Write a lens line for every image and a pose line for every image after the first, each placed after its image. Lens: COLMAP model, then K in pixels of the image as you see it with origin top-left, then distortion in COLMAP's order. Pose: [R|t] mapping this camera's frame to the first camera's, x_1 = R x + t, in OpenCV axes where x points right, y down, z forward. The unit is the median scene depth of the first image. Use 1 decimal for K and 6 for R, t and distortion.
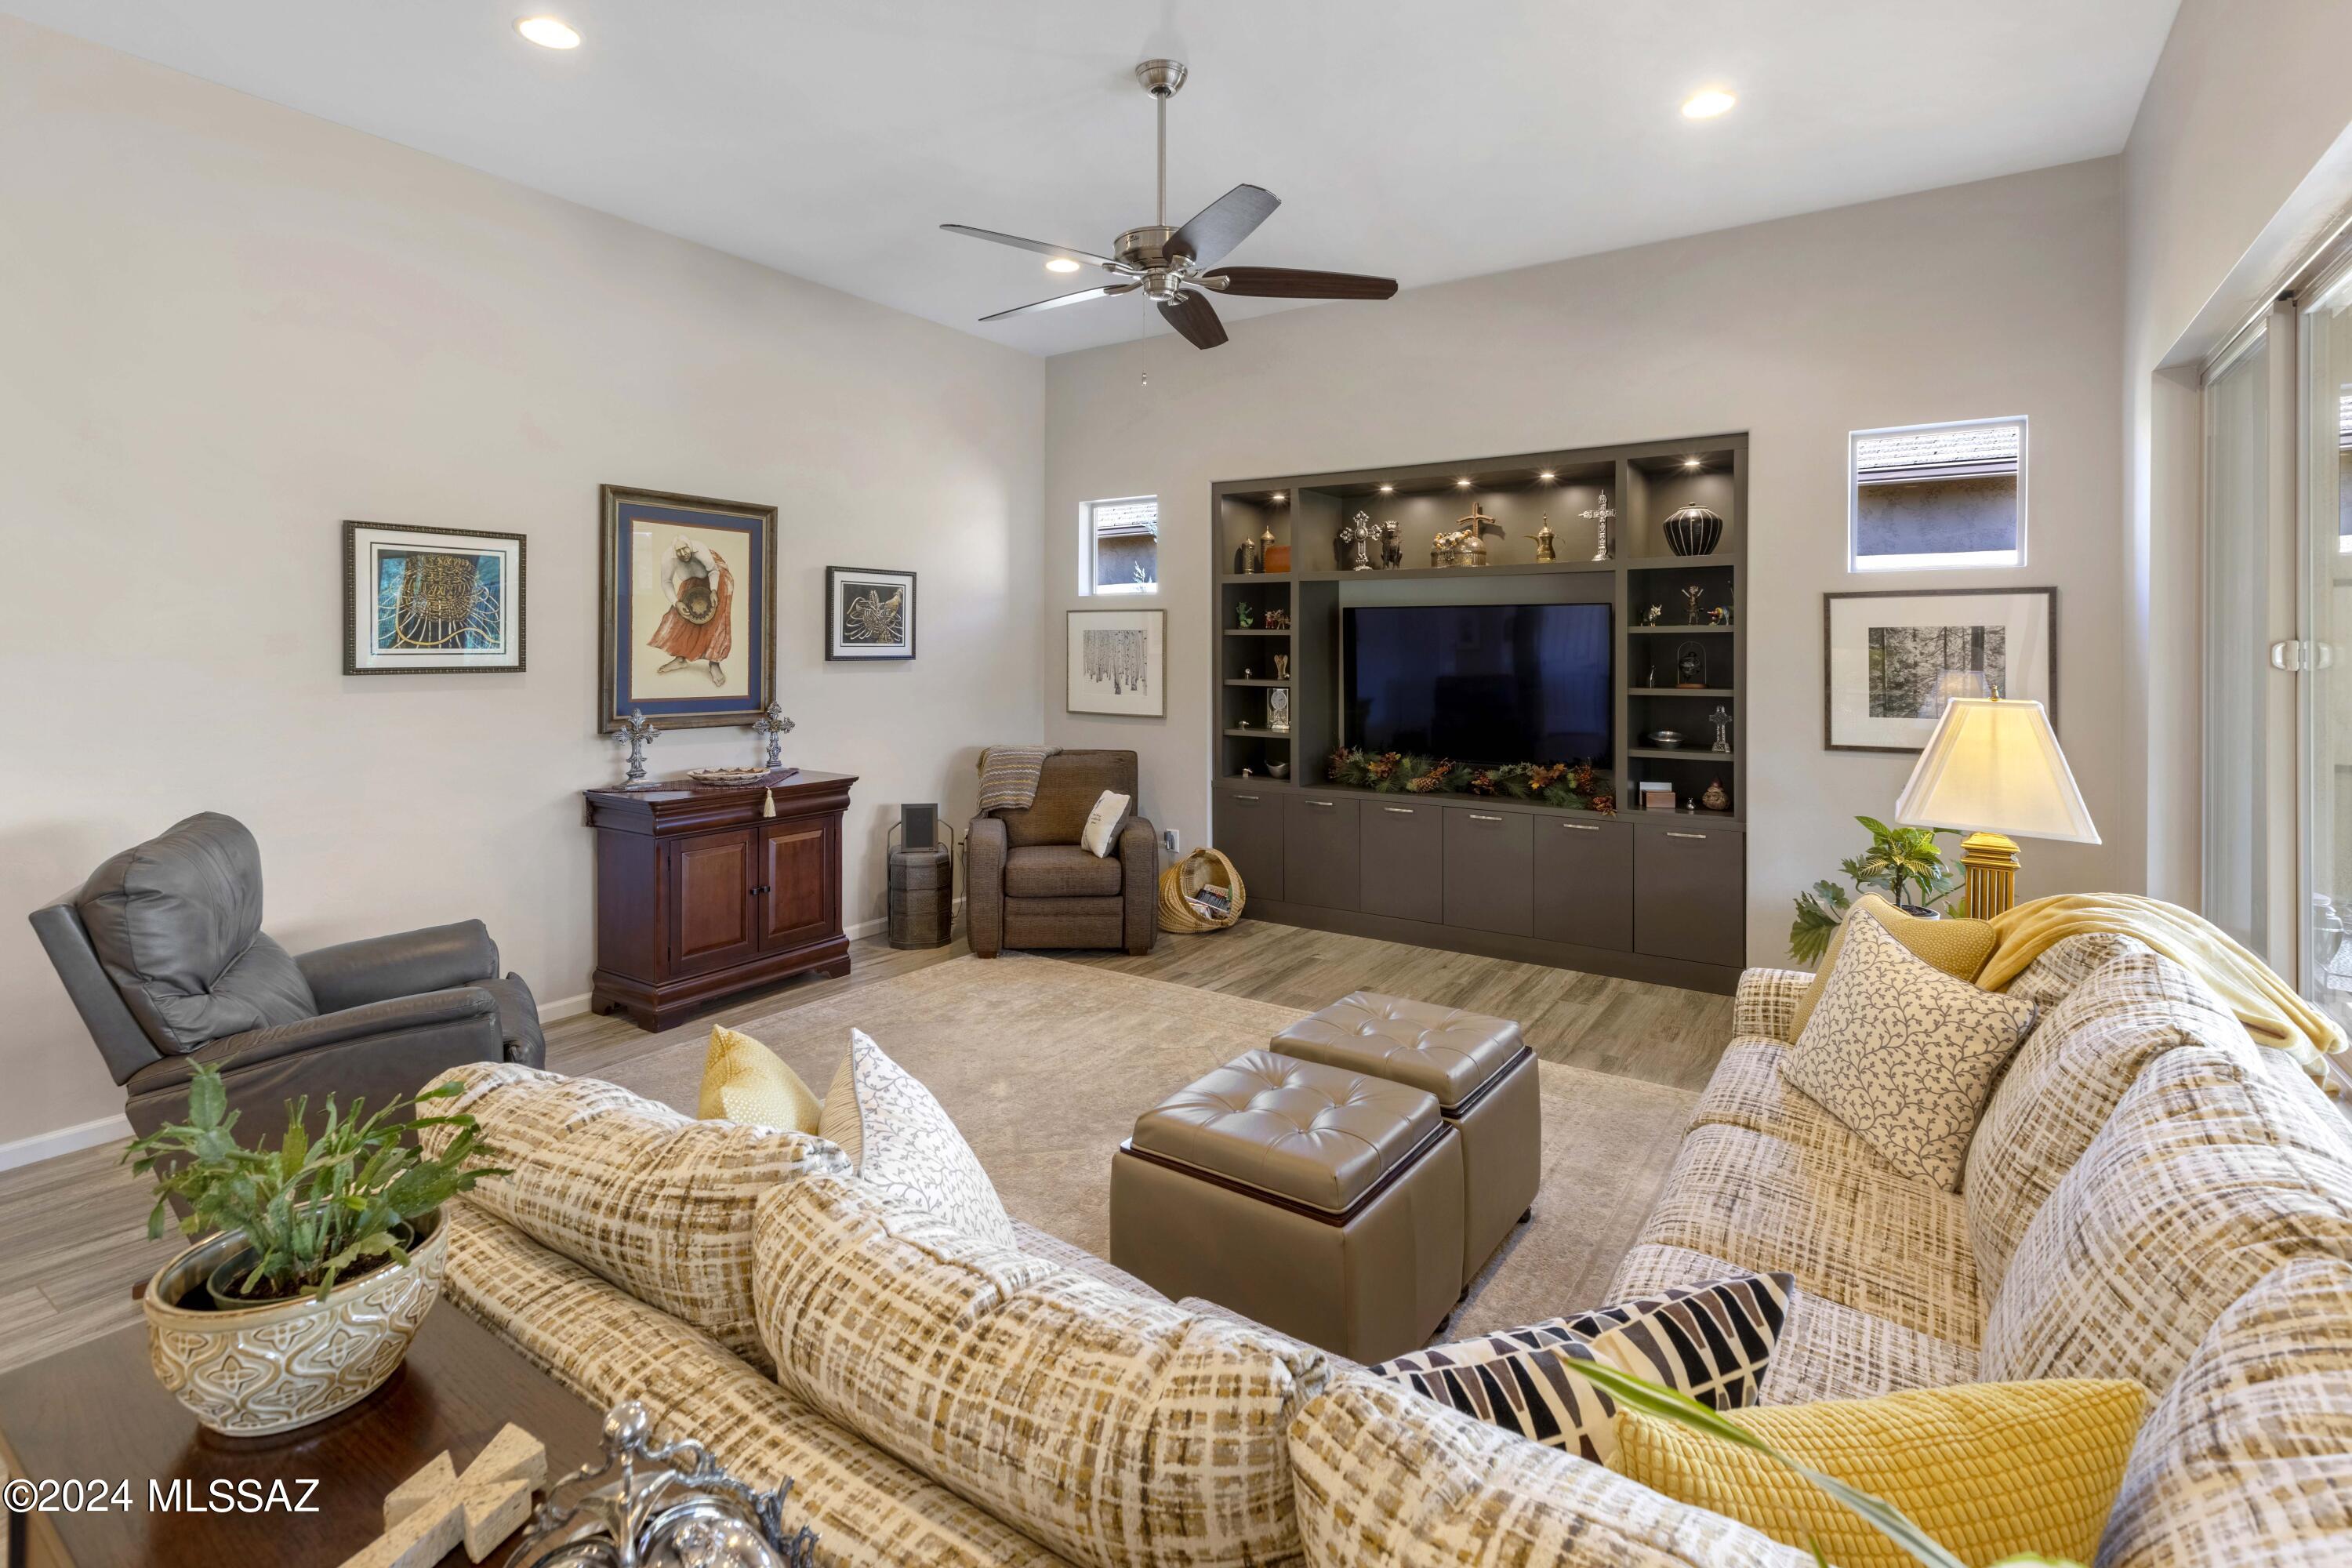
lens RADIAL K [[1125.5, 0, 1168.3], [0, 1125.5, 652.2], [0, 0, 1]] dist [0.012299, 0.000122]
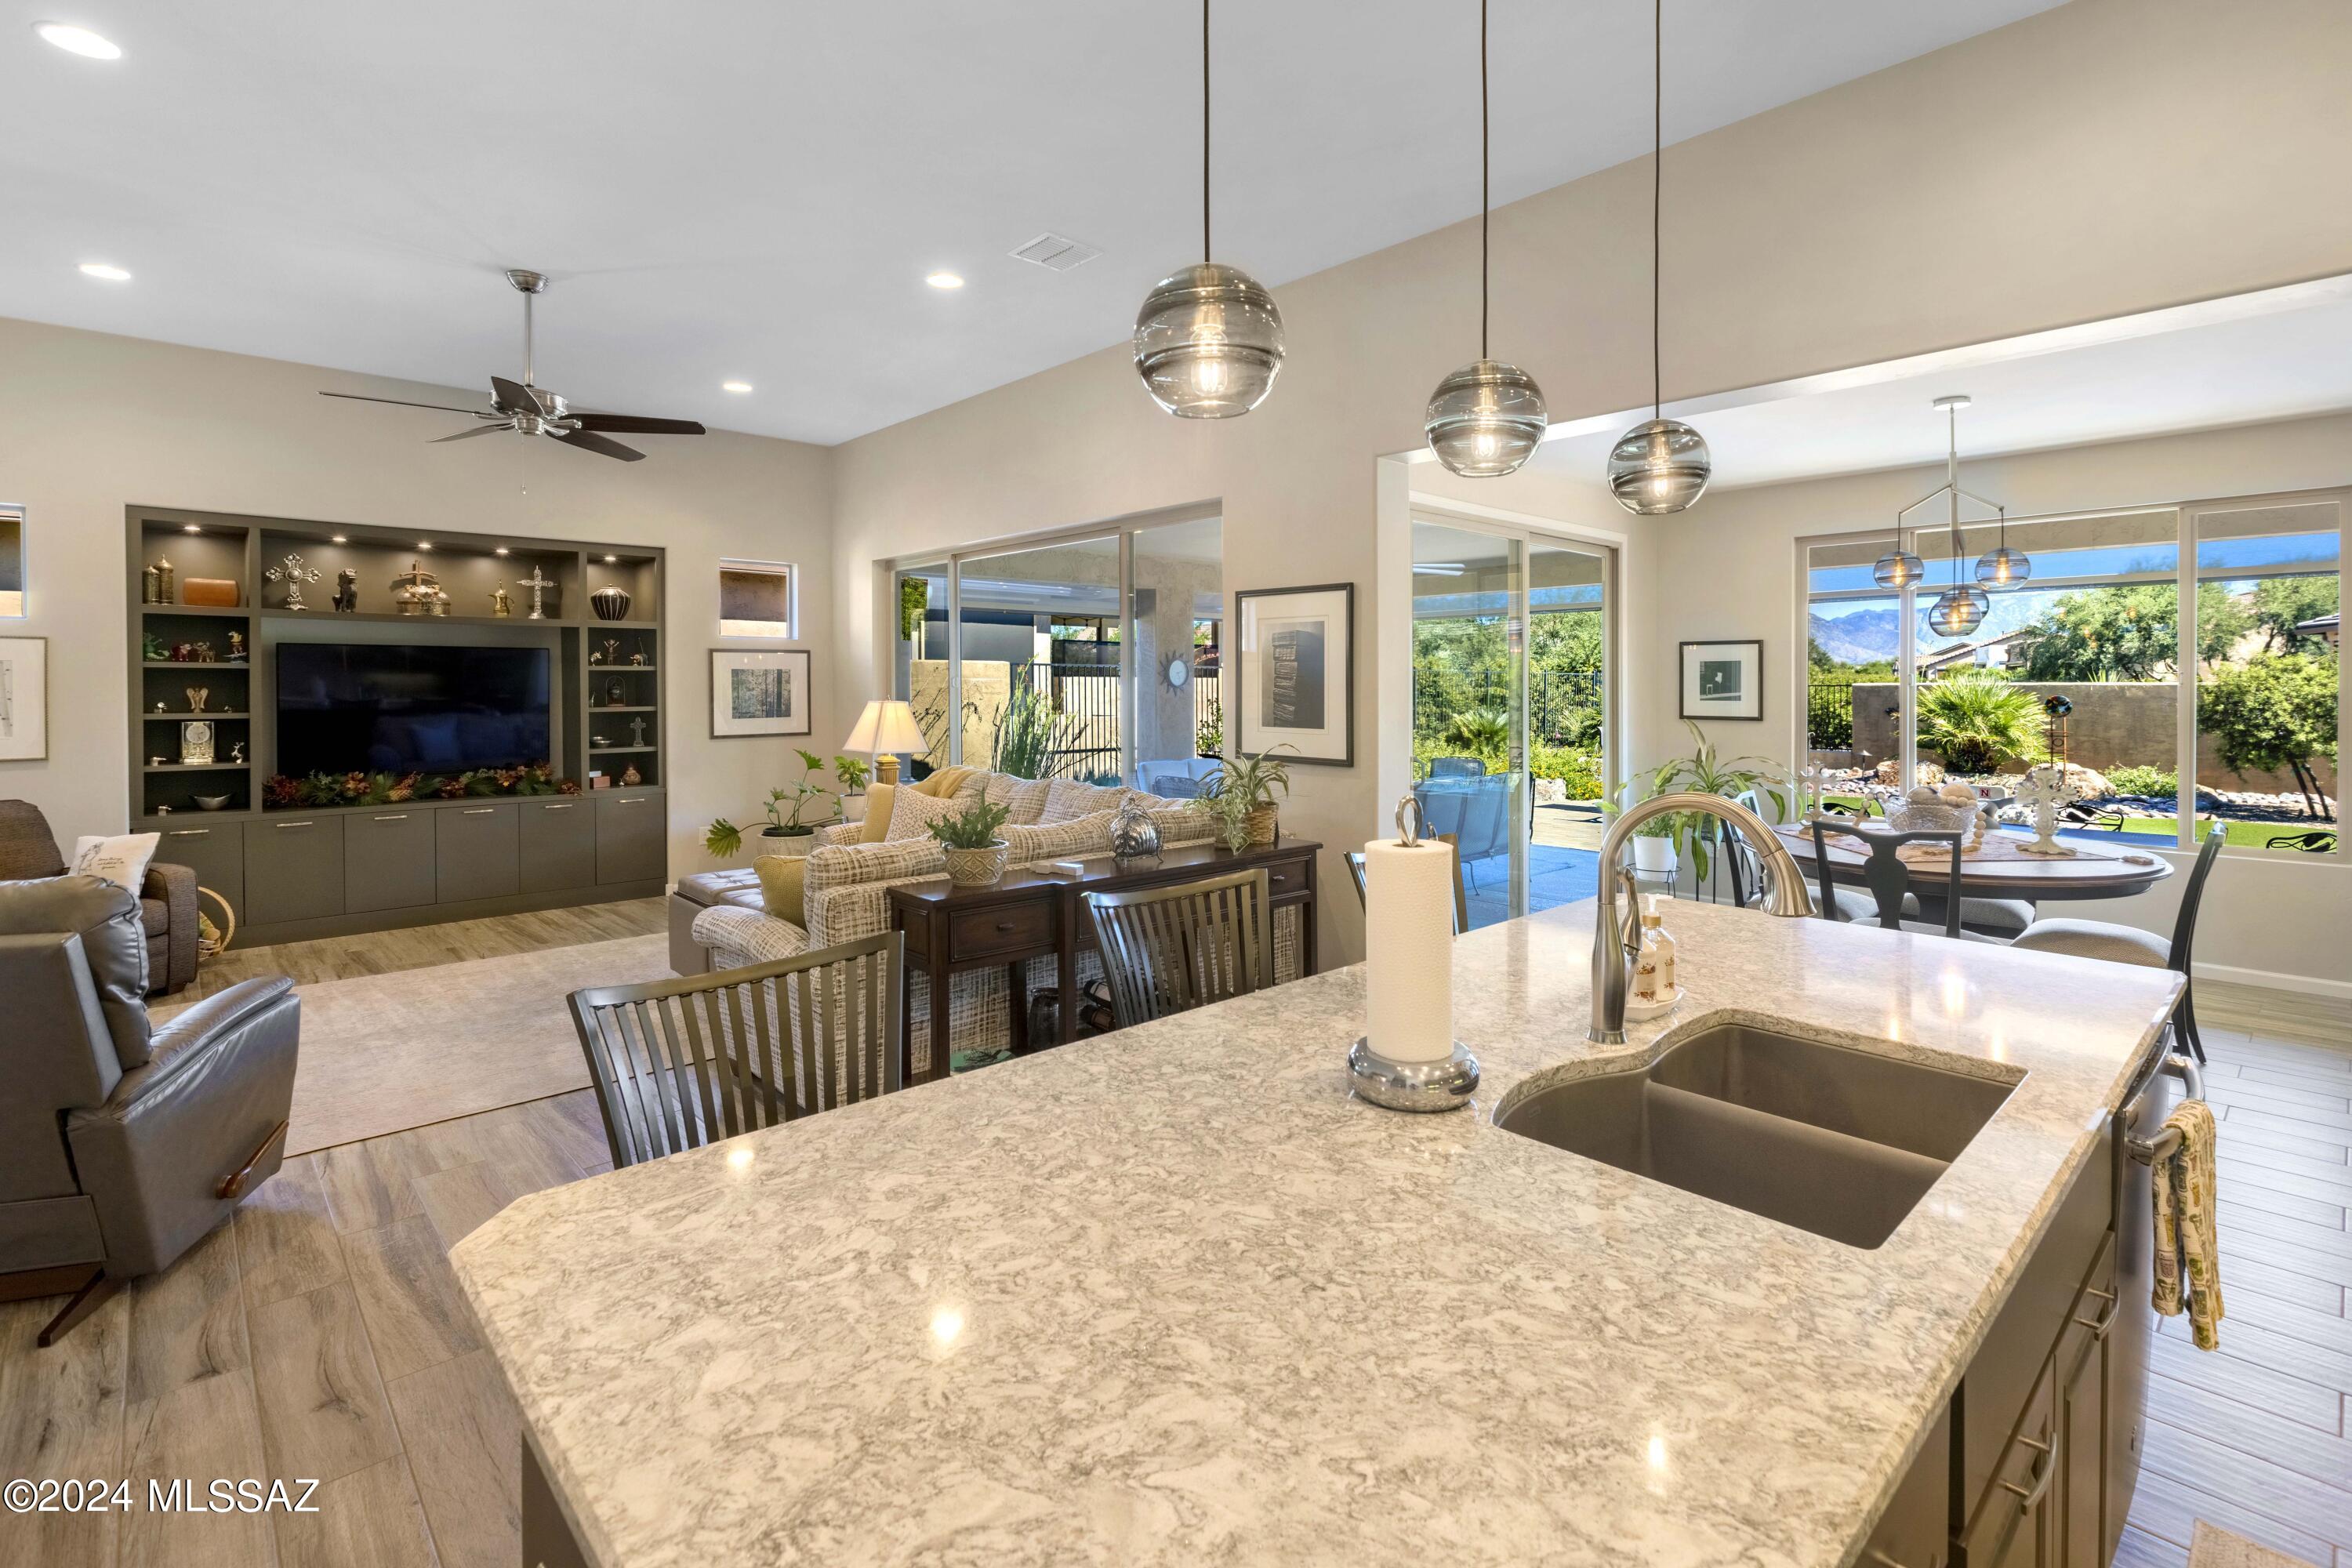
lens RADIAL K [[1079.0, 0, 1180.3], [0, 1079.0, 692.5], [0, 0, 1]] dist [0.002388, -0.001086]
pose [[0.229104, -0.014255, 0.973298, -0.731678], [0.001671, 0.999897, 0.014252, -0.006310], [-0.973401, -0.001639, 0.229104, -0.070202]]
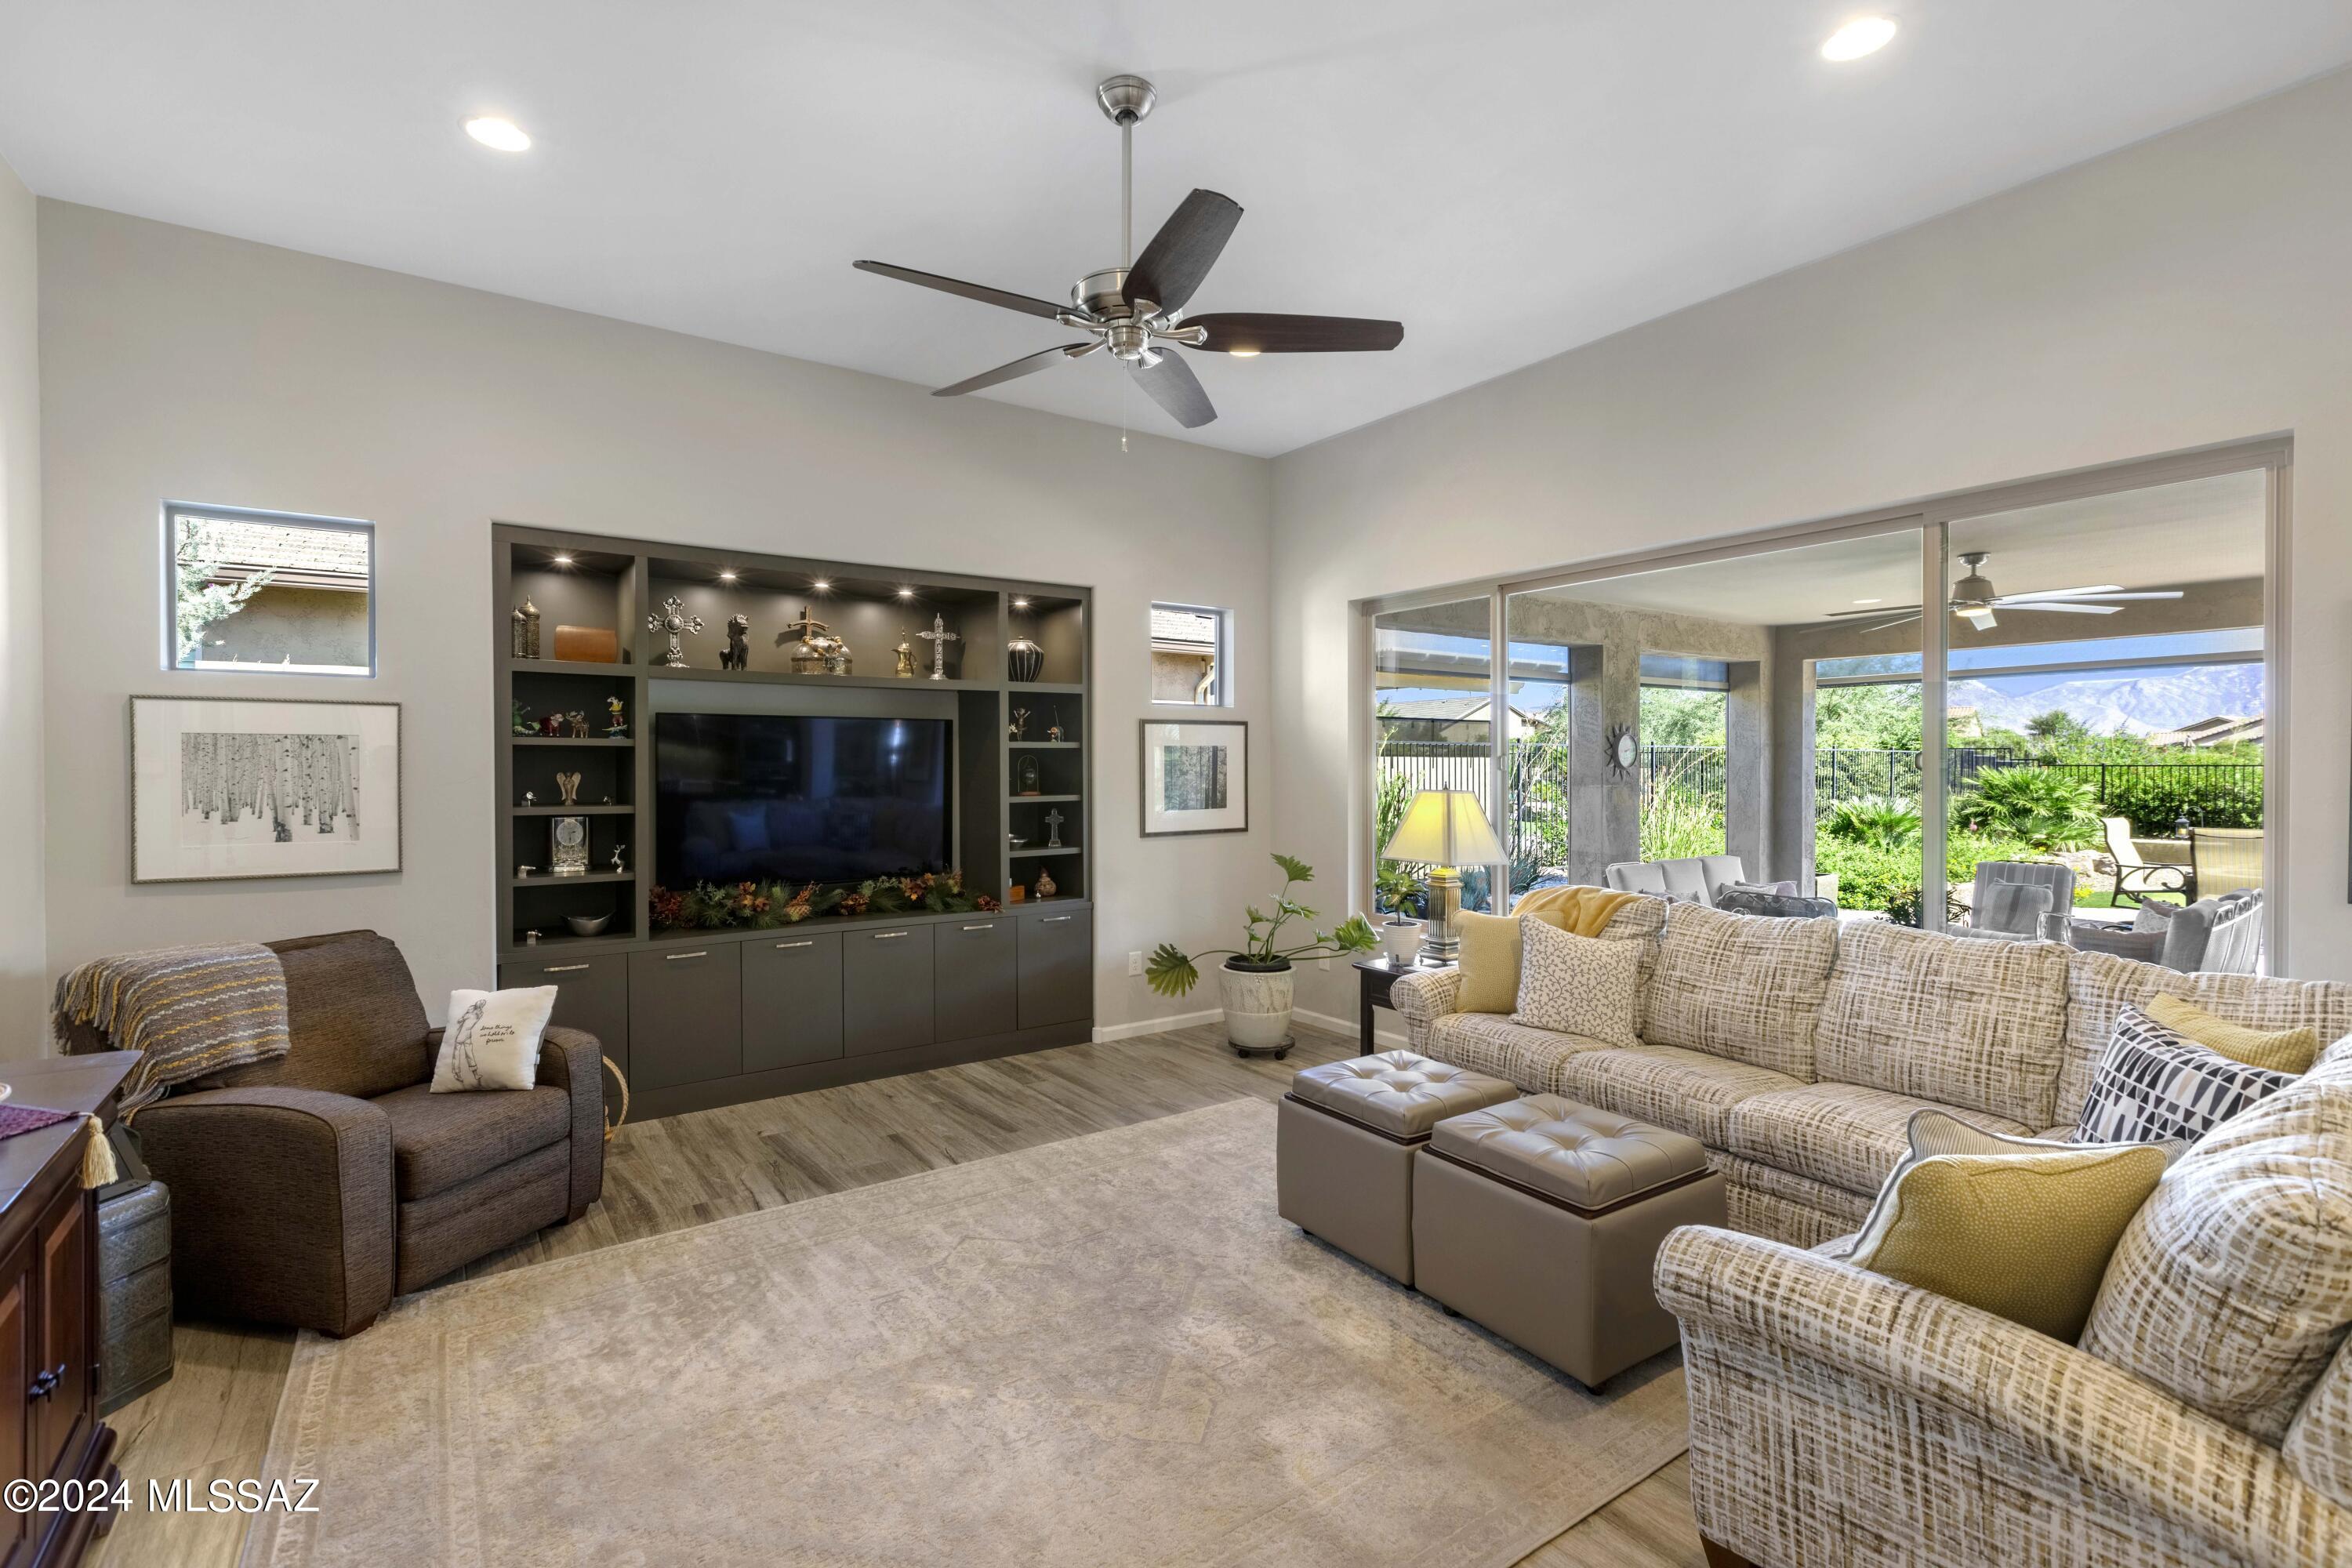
lens RADIAL K [[1066.8, 0, 1172.6], [0, 1066.8, 771.1], [0, 0, 1]] dist [0.013538, 0.000302]
pose [[0.365526, -0.013746, 0.930700, -0.483900], [0.004280, 0.999905, 0.013088, -0.006656], [-0.930791, -0.000800, 0.365550, 0.427620]]
